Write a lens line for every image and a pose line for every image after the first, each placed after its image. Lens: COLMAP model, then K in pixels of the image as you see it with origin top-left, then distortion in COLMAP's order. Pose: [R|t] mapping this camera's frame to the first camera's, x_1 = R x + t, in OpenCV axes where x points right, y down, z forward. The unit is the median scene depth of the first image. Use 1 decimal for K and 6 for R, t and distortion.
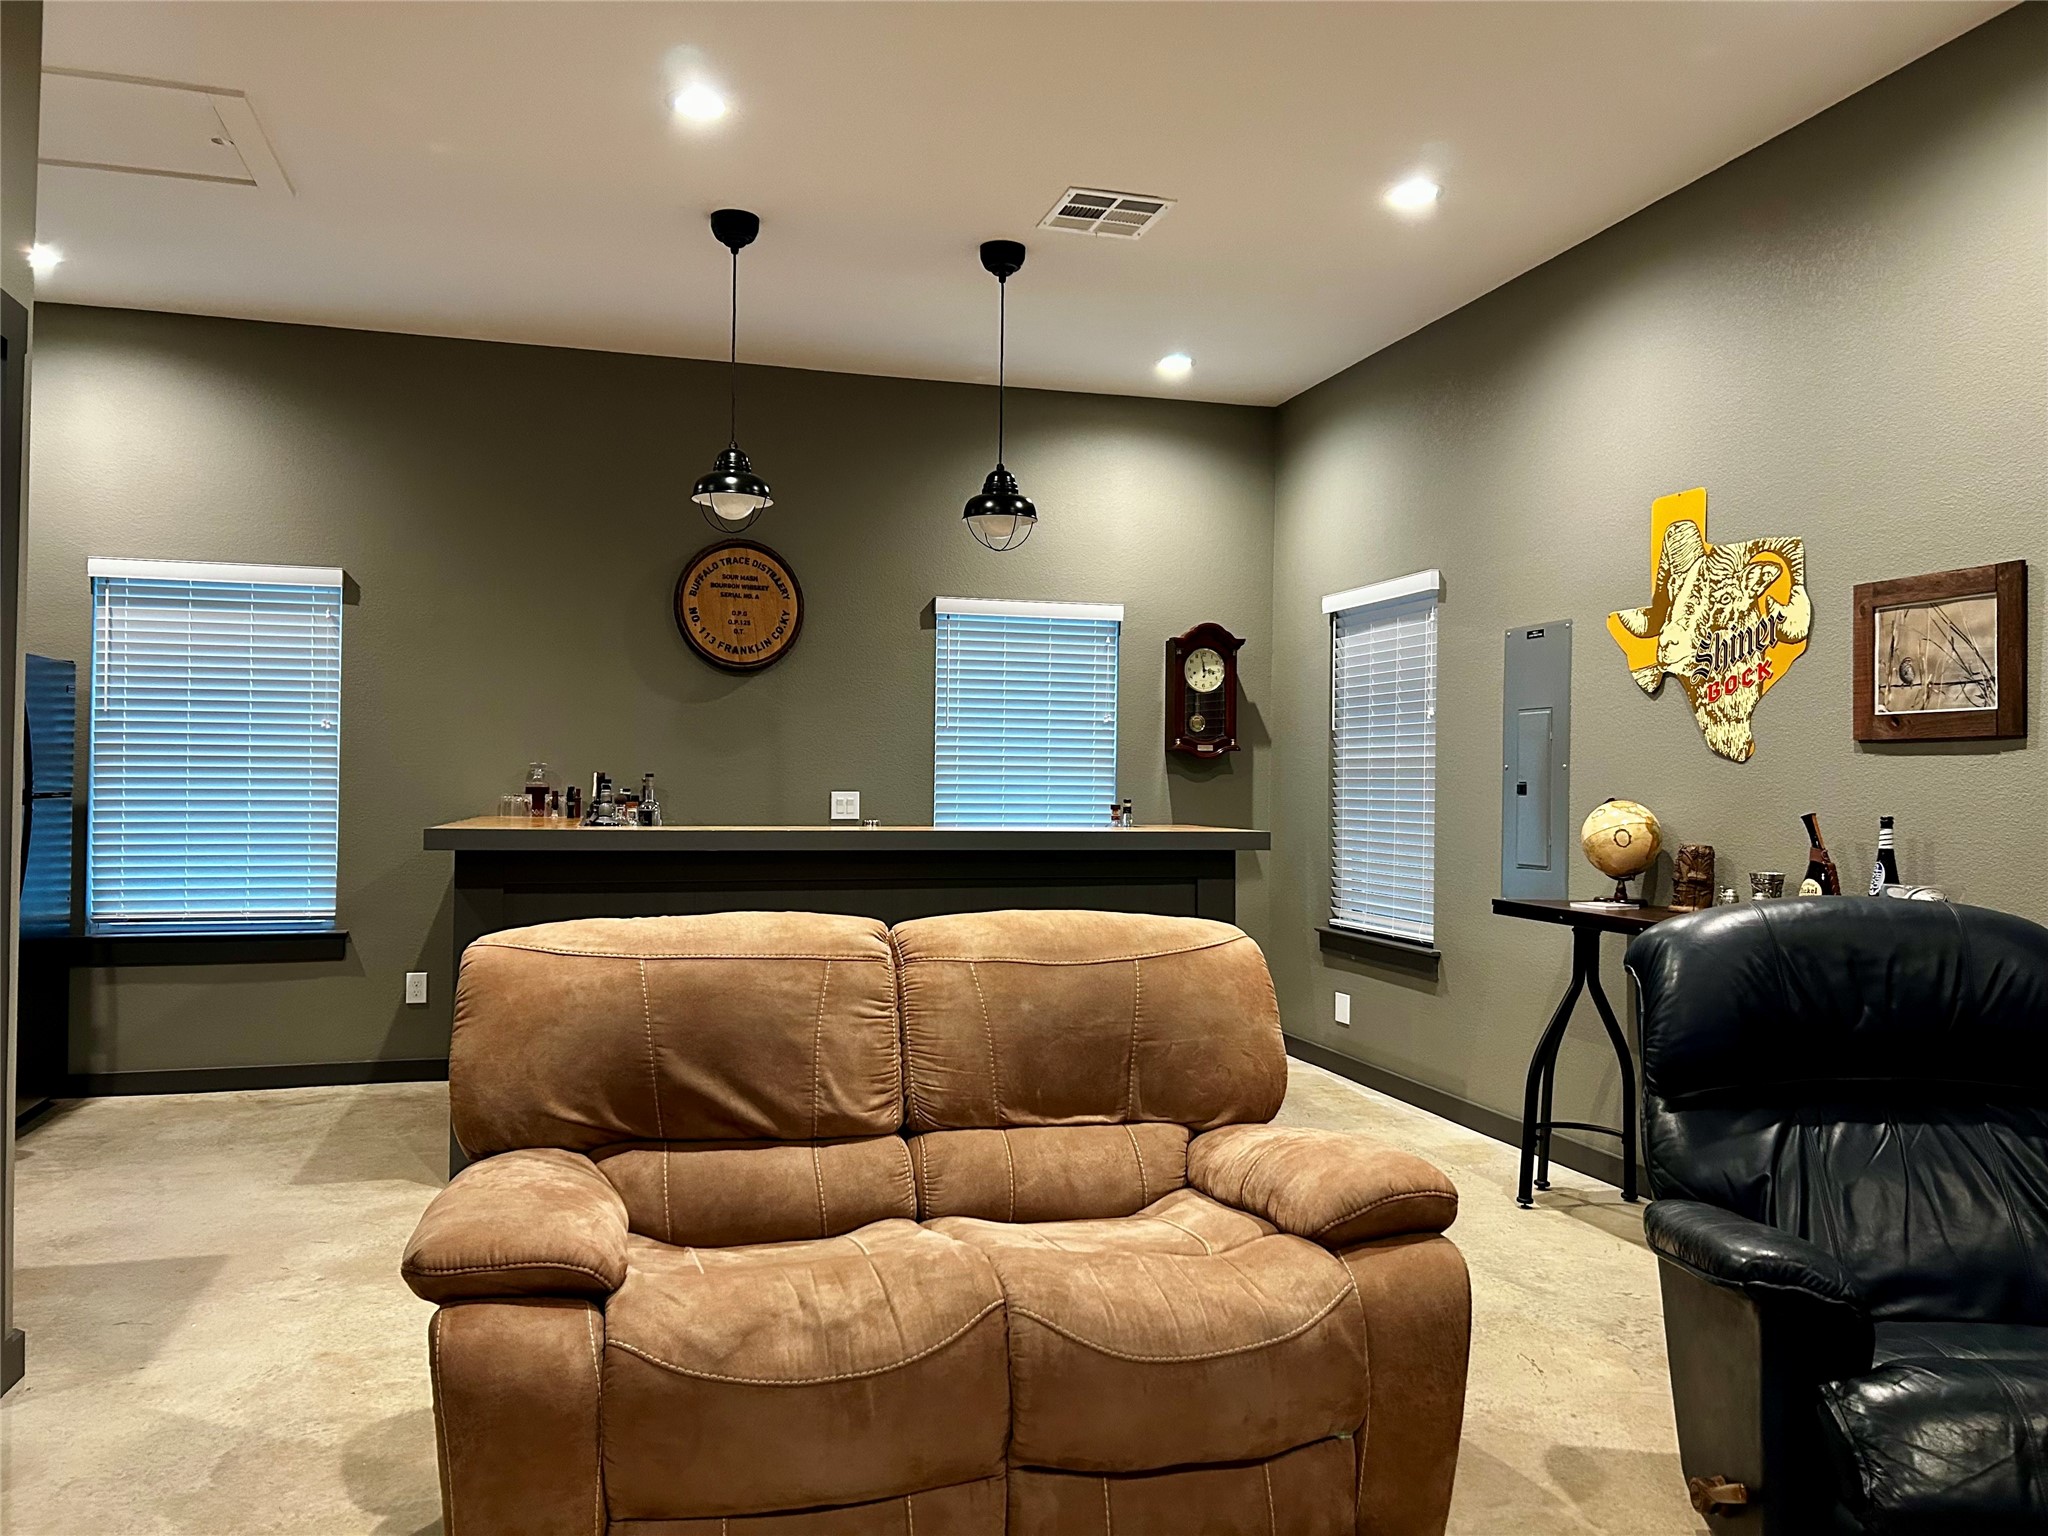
lens RADIAL K [[1523.3, 0, 1024.0], [0, 1523.3, 768.0], [0, 0, 1]] dist [0.084347, -0.094183]
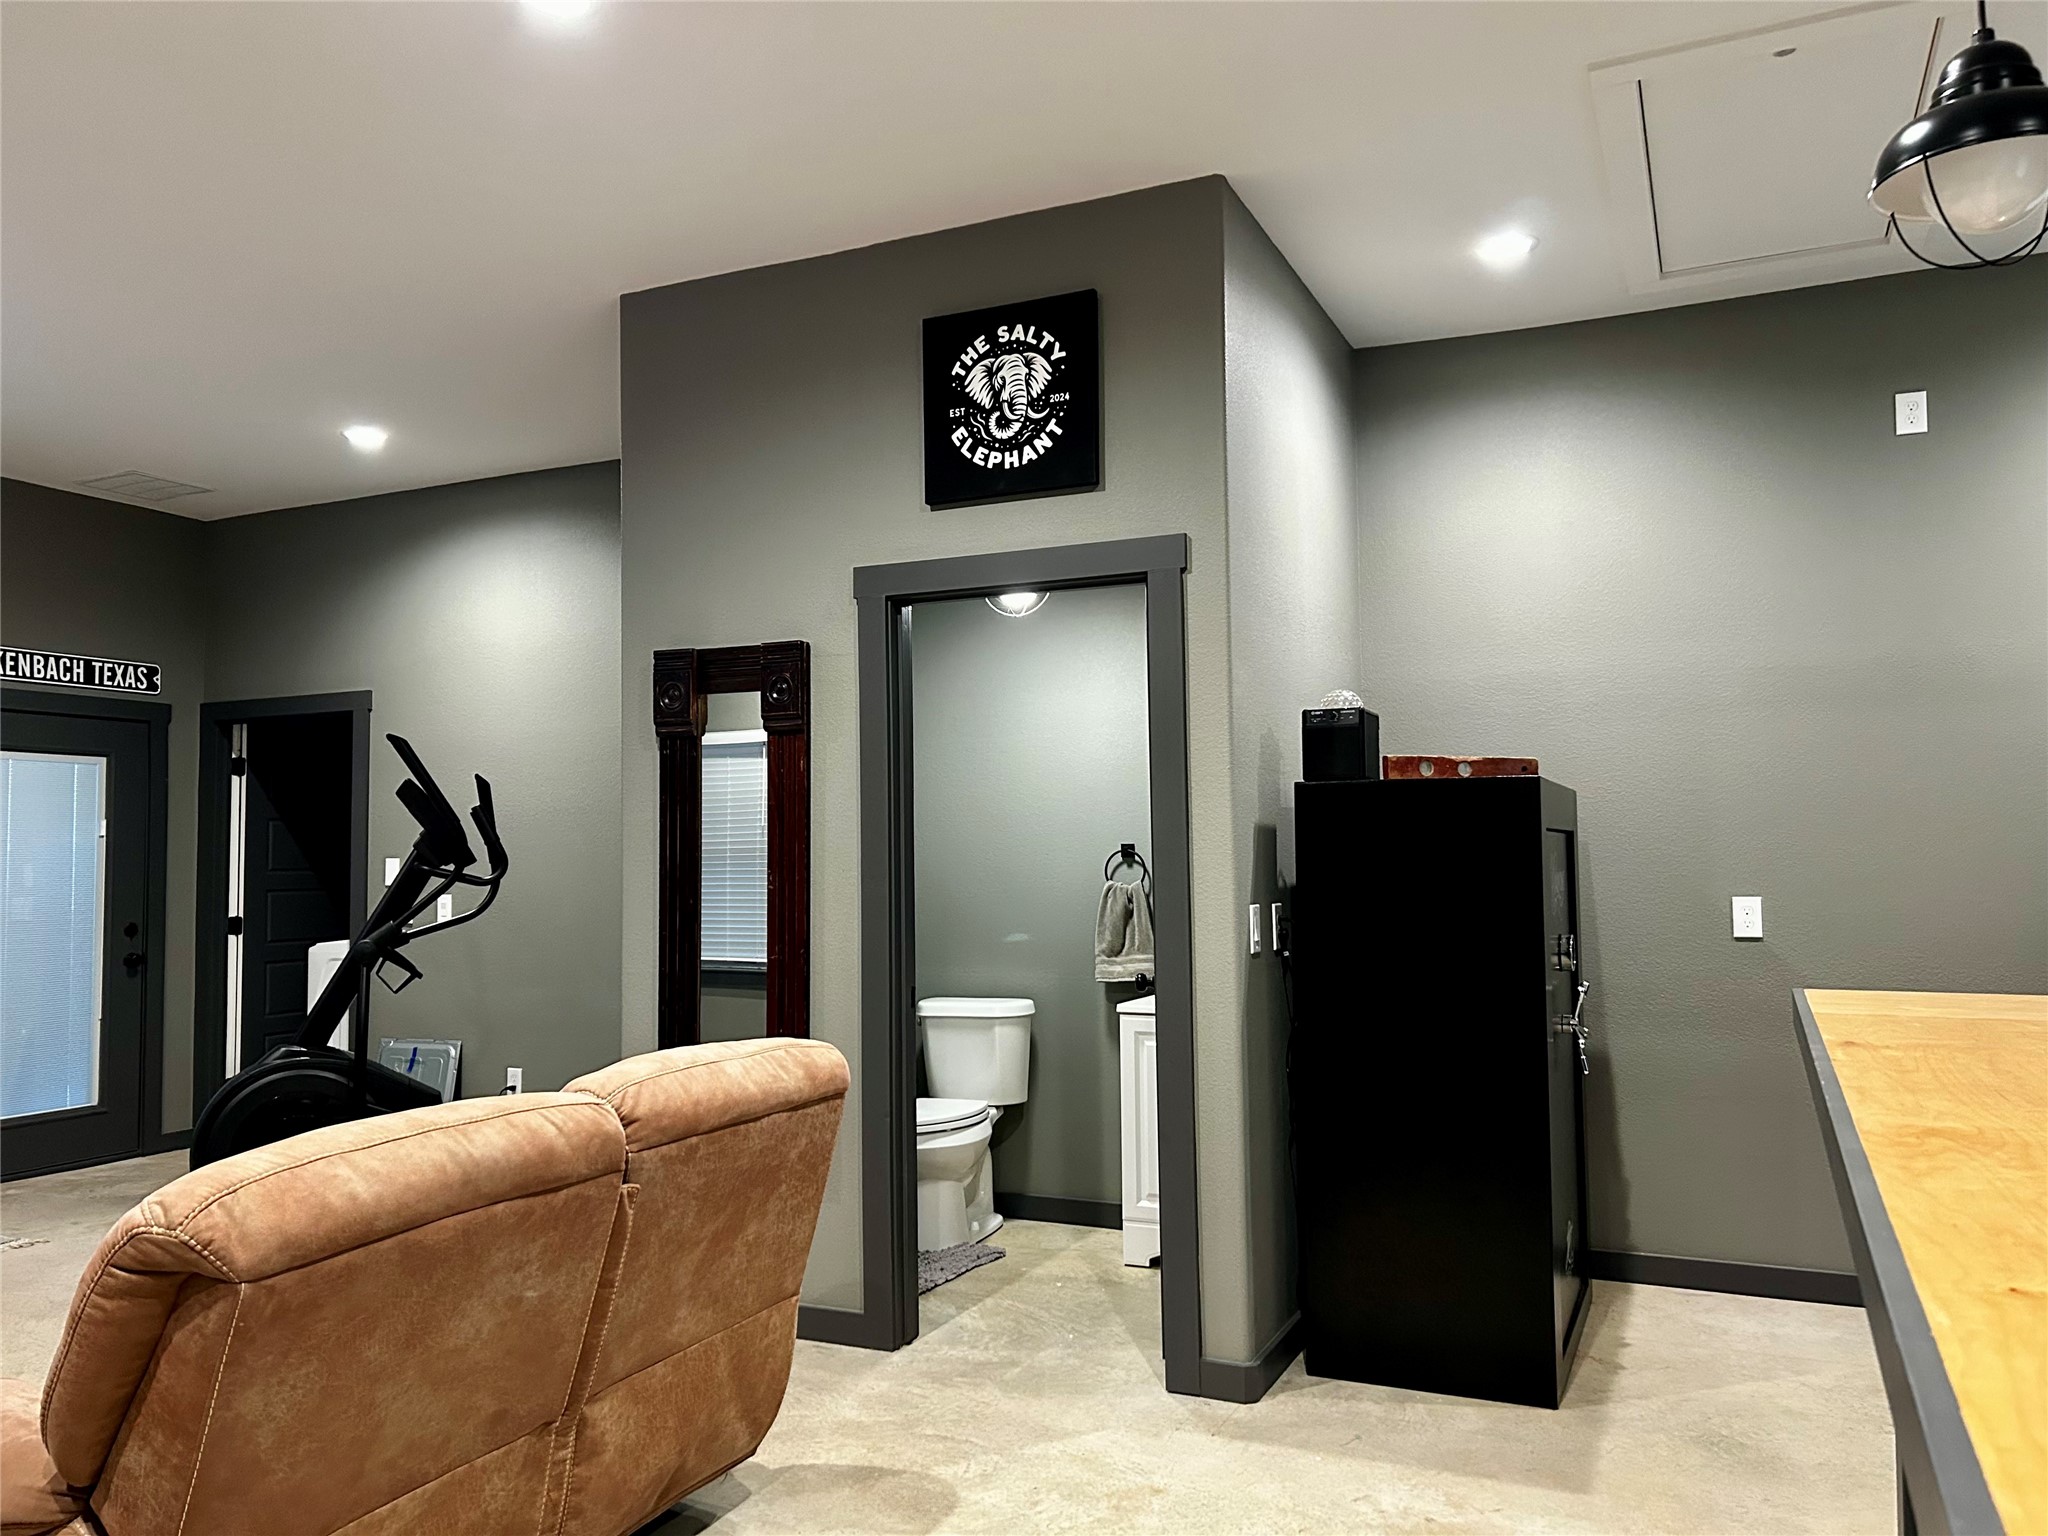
lens RADIAL K [[1531.5, 0, 1035.6], [0, 1531.5, 770.3], [0, 0, 1]] dist [0.088978, -0.108044]
pose [[-0.645469, -0.051883, -0.762023, 0.297340], [0.013475, 0.996761, -0.079279, -0.002002], [0.763668, -0.061440, -0.642679, 1.261643]]
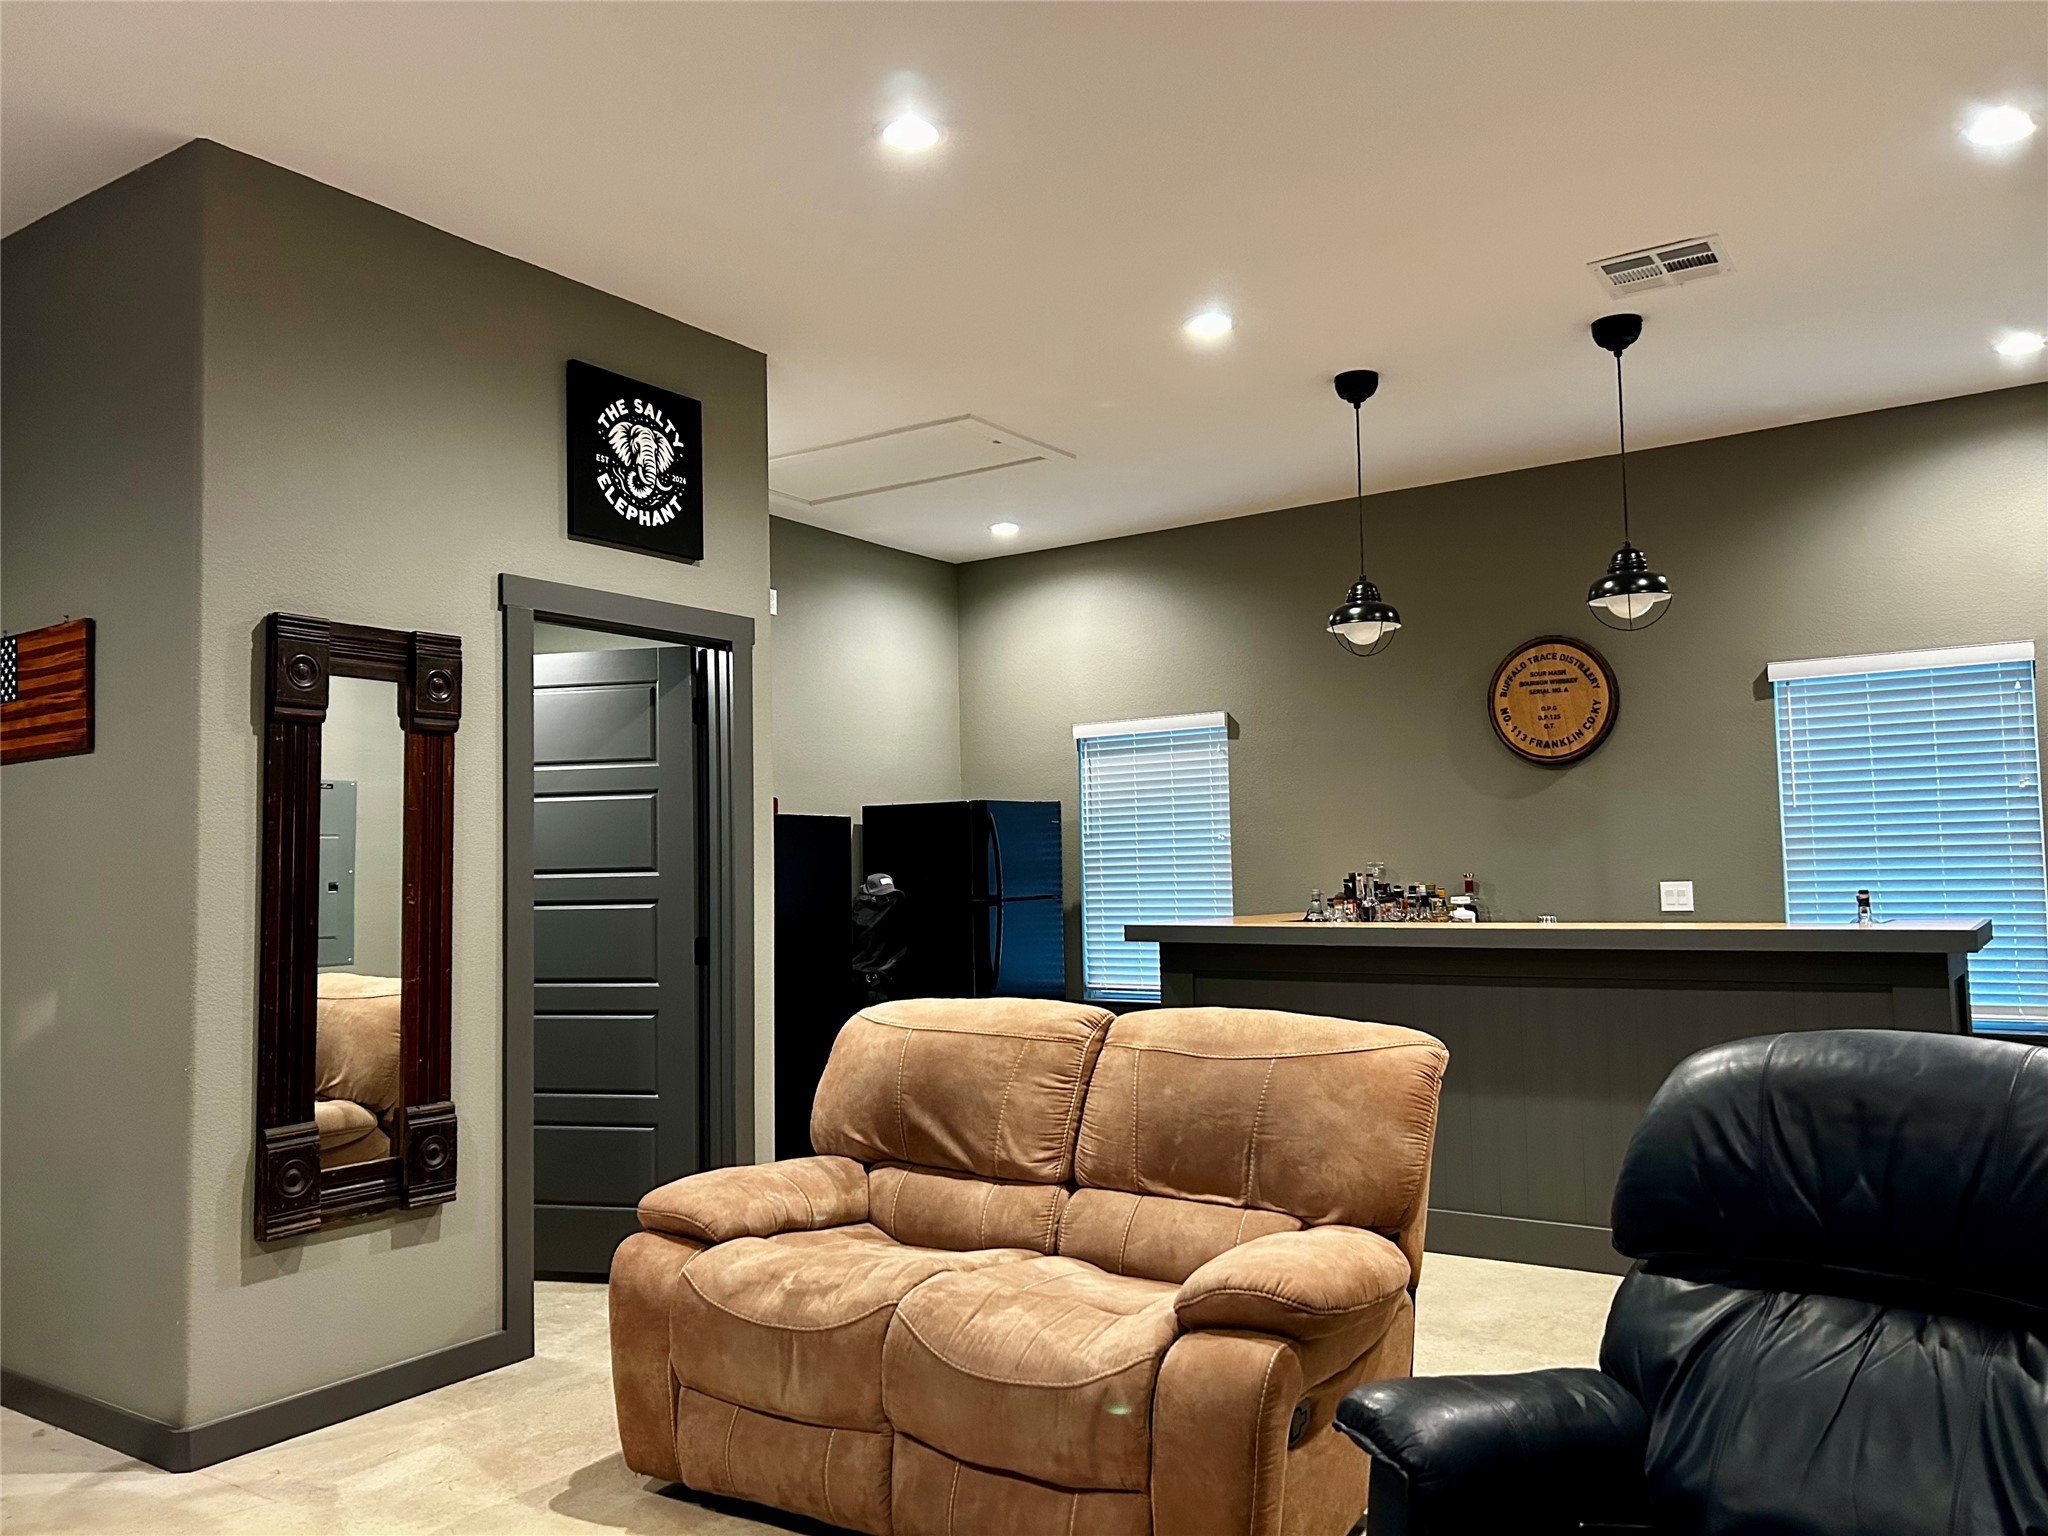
lens RADIAL K [[1531.5, 0, 1035.6], [0, 1531.5, 770.3], [0, 0, 1]] dist [0.088978, -0.108044]
pose [[0.648699, -0.074890, -0.757352, 0.594299], [0.038541, 0.997102, -0.065586, -0.009359], [0.760069, 0.013357, 0.649705, 0.118373]]
